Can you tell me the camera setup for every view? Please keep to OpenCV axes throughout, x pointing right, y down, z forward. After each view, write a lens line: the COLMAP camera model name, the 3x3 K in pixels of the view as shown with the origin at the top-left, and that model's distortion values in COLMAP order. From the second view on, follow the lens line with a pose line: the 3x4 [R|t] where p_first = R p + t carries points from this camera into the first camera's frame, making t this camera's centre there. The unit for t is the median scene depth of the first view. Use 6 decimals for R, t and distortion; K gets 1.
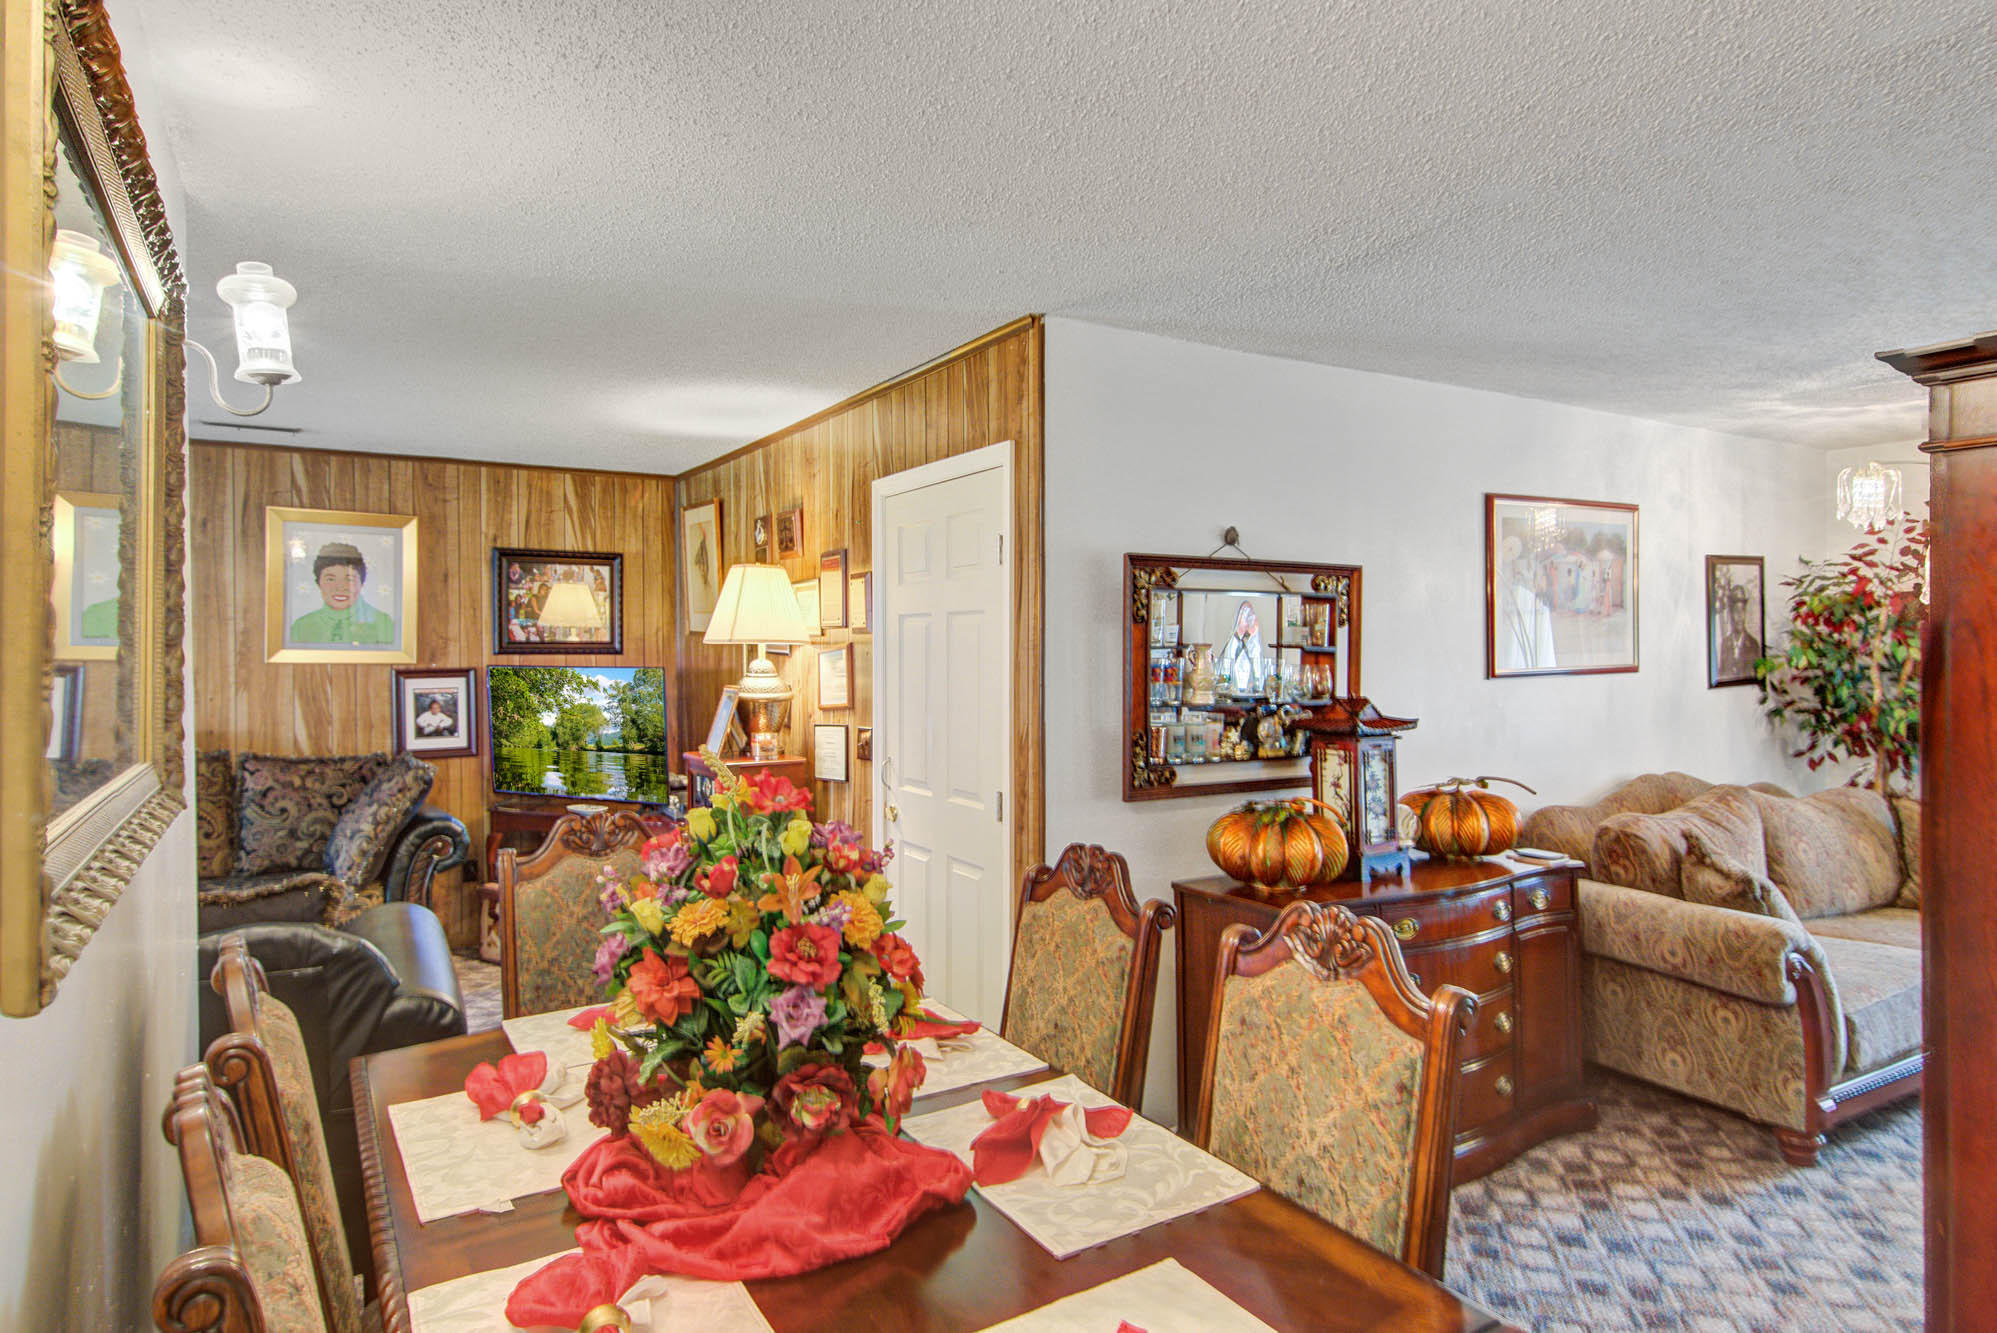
lens RADIAL K [[1087.4, 0, 1001.6], [0, 1087.4, 653.9], [0, 0, 1]] dist [-0.006600, -0.006086]
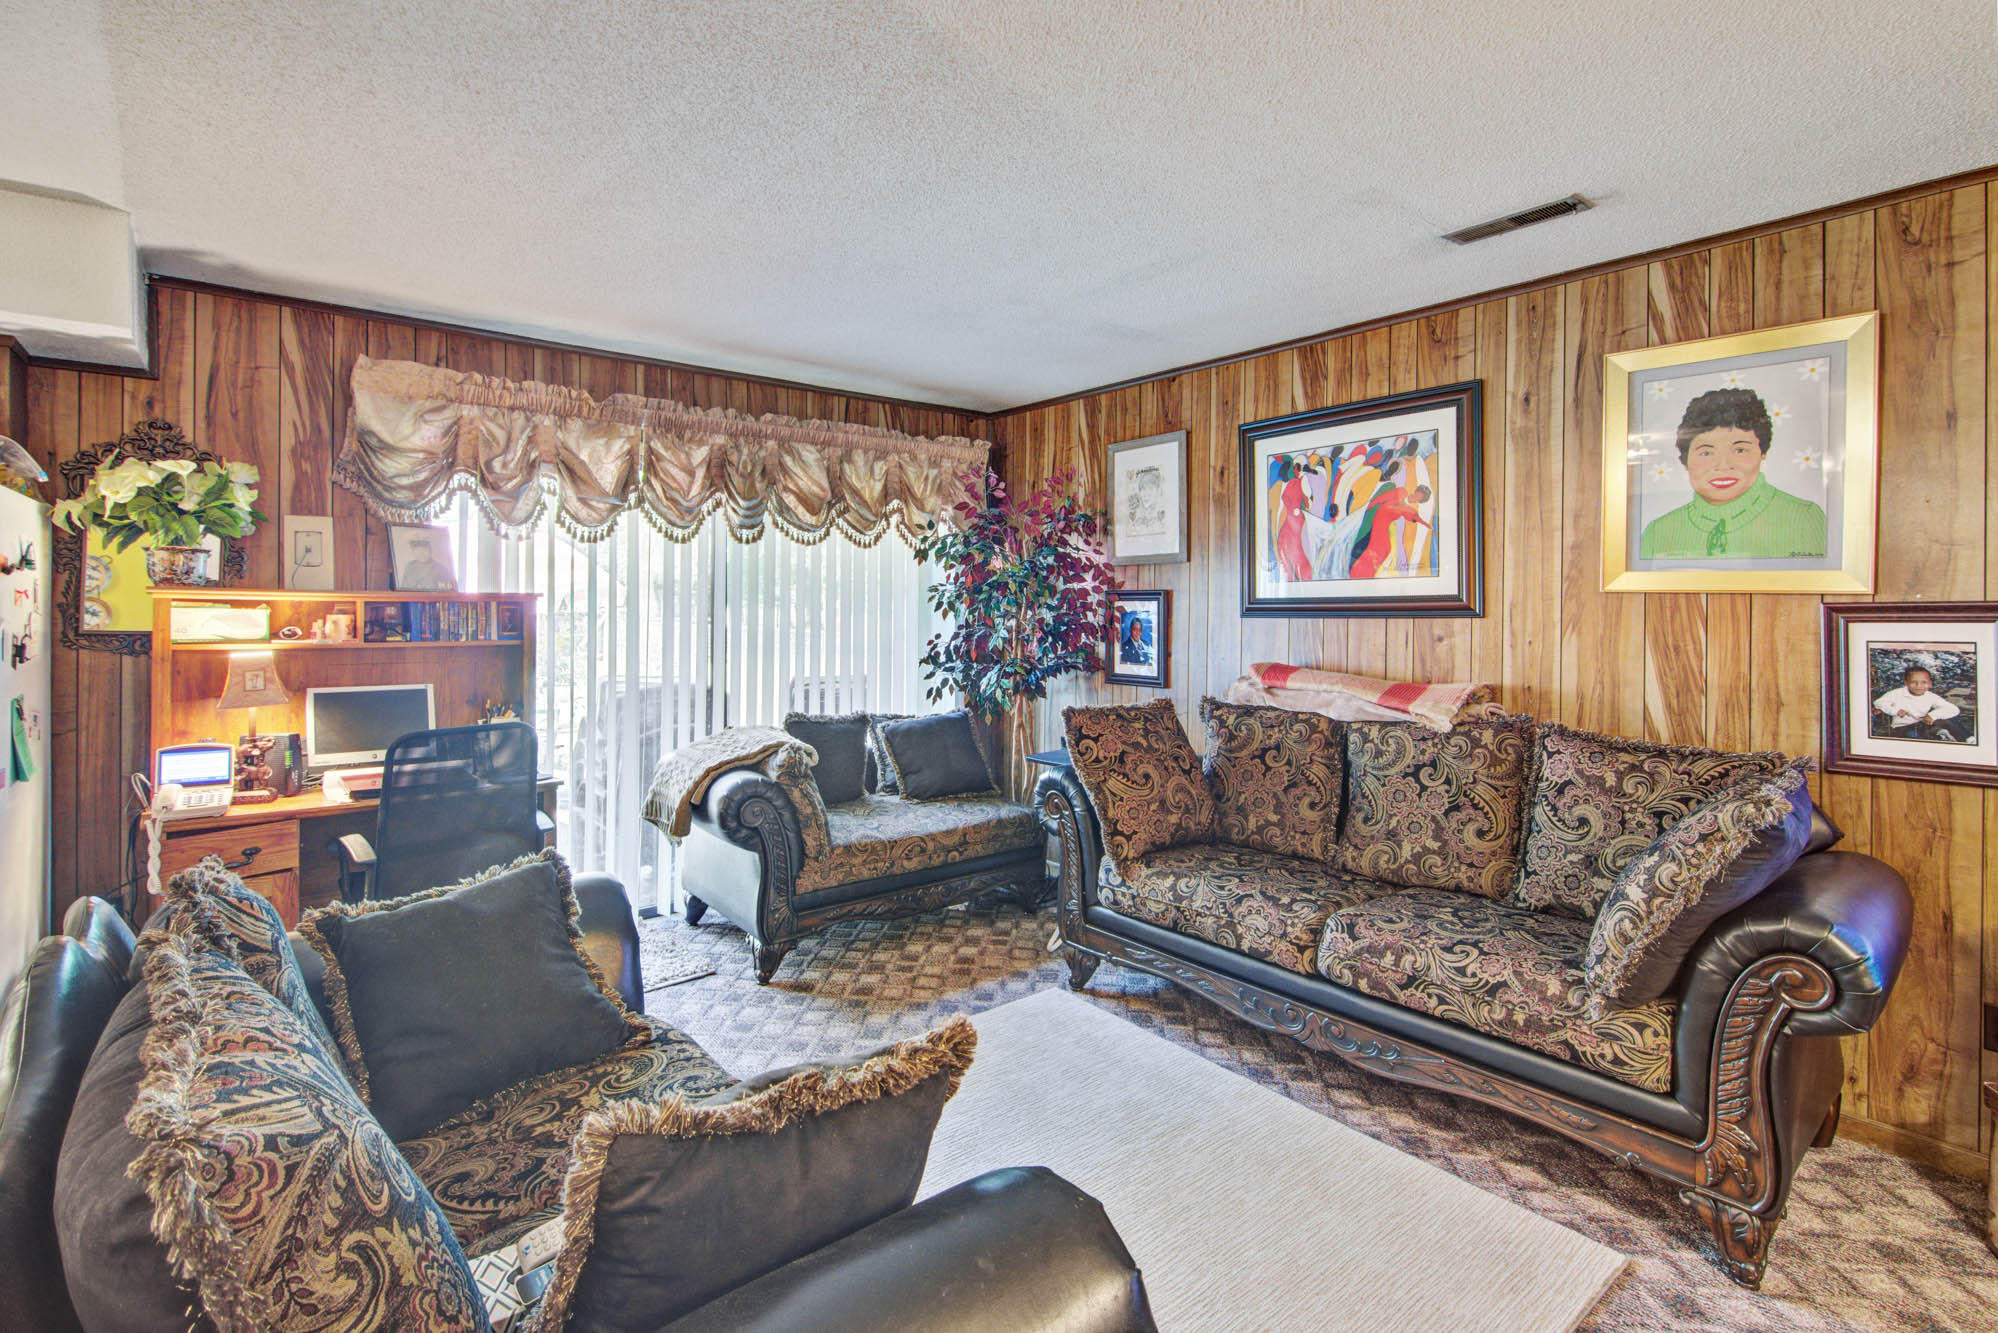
lens RADIAL K [[942.6, 0, 991.5], [0, 942.6, 613.2], [0, 0, 1]] dist [0.005885, -0.005523]
pose [[0.125101, 0.006671, -0.992122, -0.152313], [-0.011956, 0.999915, 0.005216, 0.023088], [0.992072, 0.011210, 0.125170, 0.558080]]
